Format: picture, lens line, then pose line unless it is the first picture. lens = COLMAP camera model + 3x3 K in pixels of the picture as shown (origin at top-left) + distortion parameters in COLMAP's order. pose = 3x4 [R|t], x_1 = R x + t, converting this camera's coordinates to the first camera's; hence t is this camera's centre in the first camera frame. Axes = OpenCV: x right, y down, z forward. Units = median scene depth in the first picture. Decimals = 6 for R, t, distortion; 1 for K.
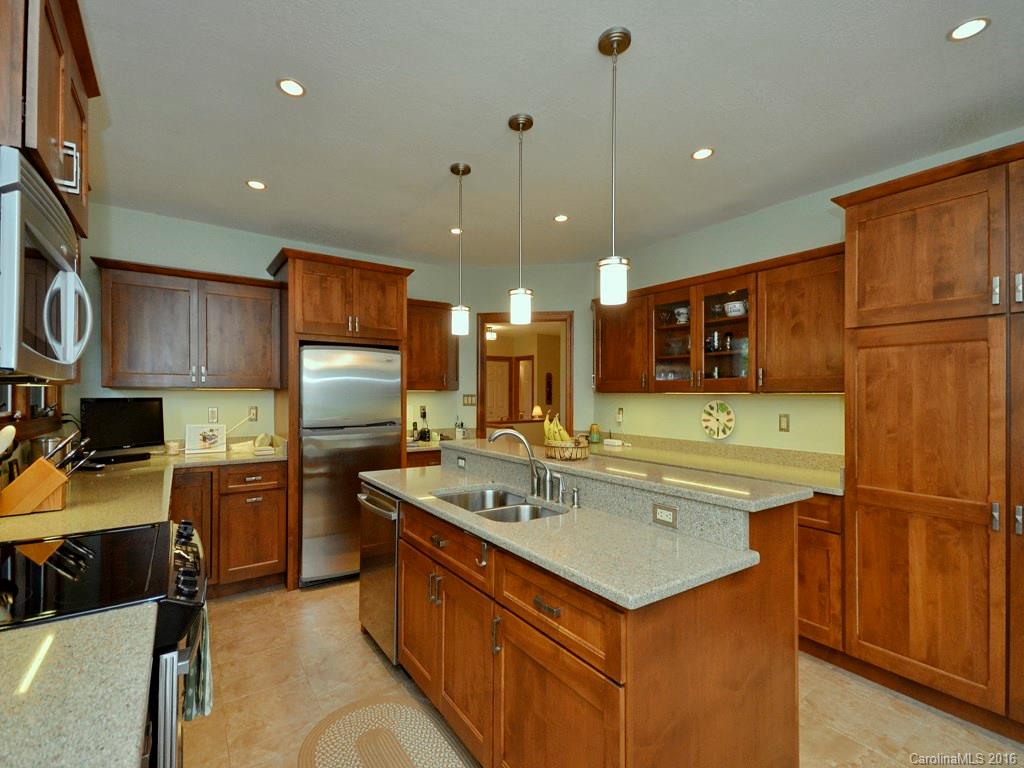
lens RADIAL K [[463.3, 0, 509.2], [0, 463.3, 394.3], [0, 0, 1]] dist [0.000438, -0.000033]
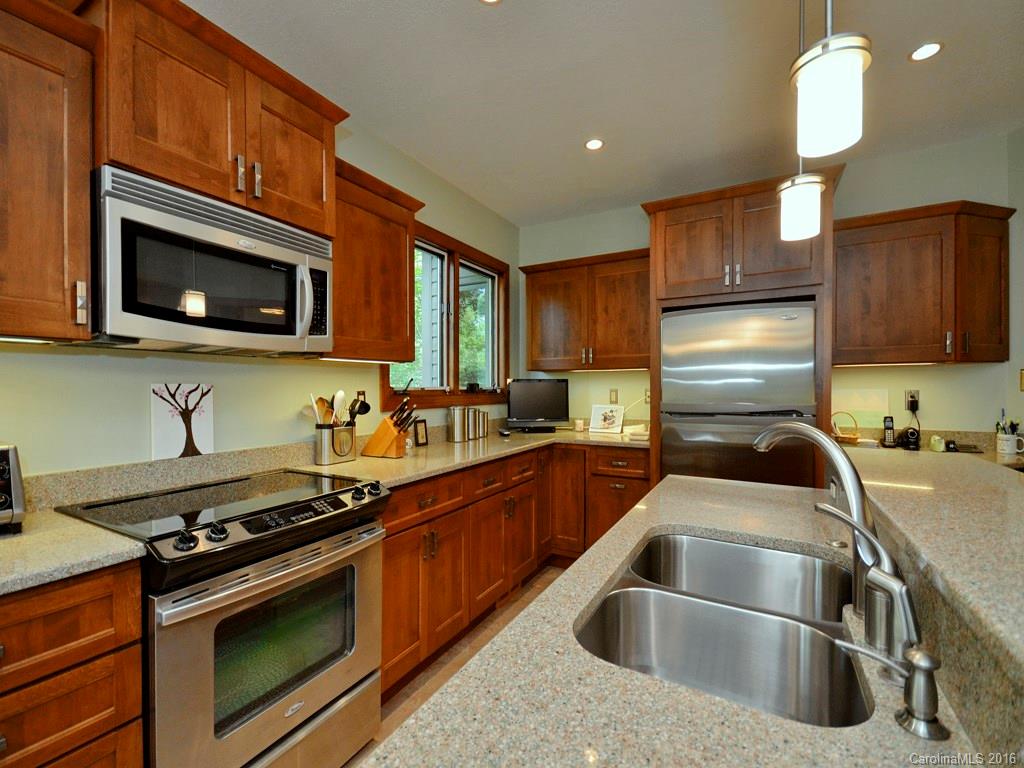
lens RADIAL K [[445.4, 0, 508.9], [0, 445.4, 389.2], [0, 0, 1]] dist [0.001220, -0.000237]
pose [[0.423724, -0.000428, -0.905791, 0.158528], [0.004945, 0.999986, 0.001841, 0.027555], [0.905778, -0.005259, 0.423721, 0.393215]]
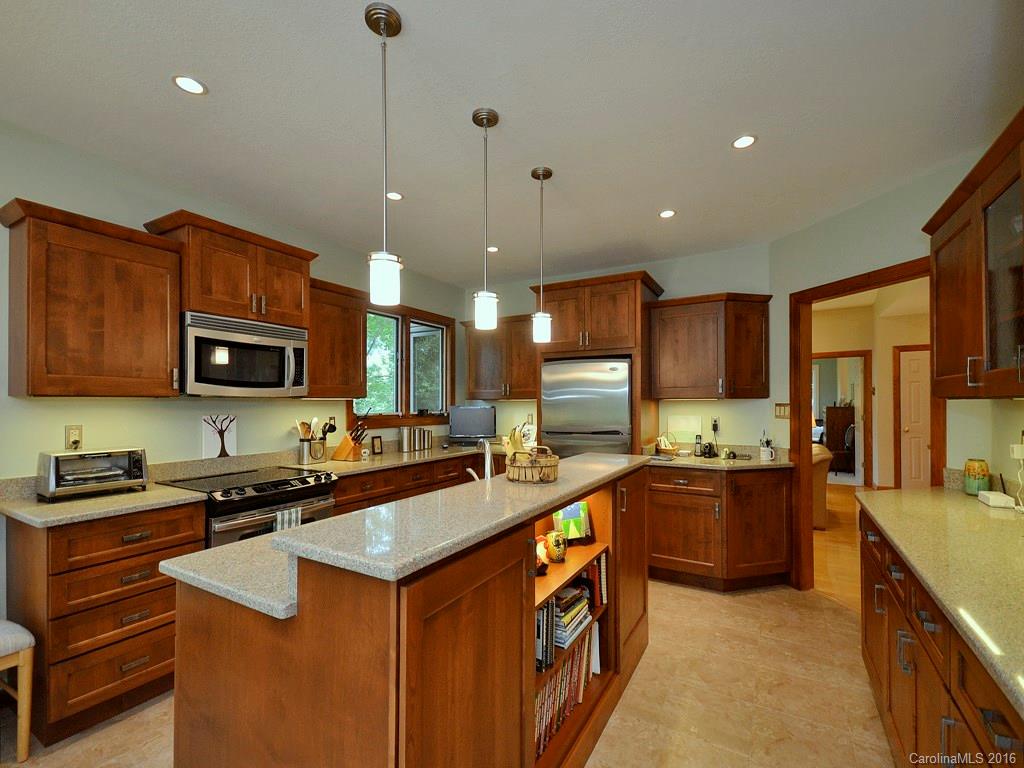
lens RADIAL K [[450.0, 0, 513.0], [0, 450.0, 397.5], [0, 0, 1]] dist [0.014659, 0.000174]
pose [[0.408261, -0.014917, -0.912744, 0.587242], [0.002942, 0.999883, -0.015025, 0.001102], [0.912861, 0.003448, 0.408257, 0.435458]]
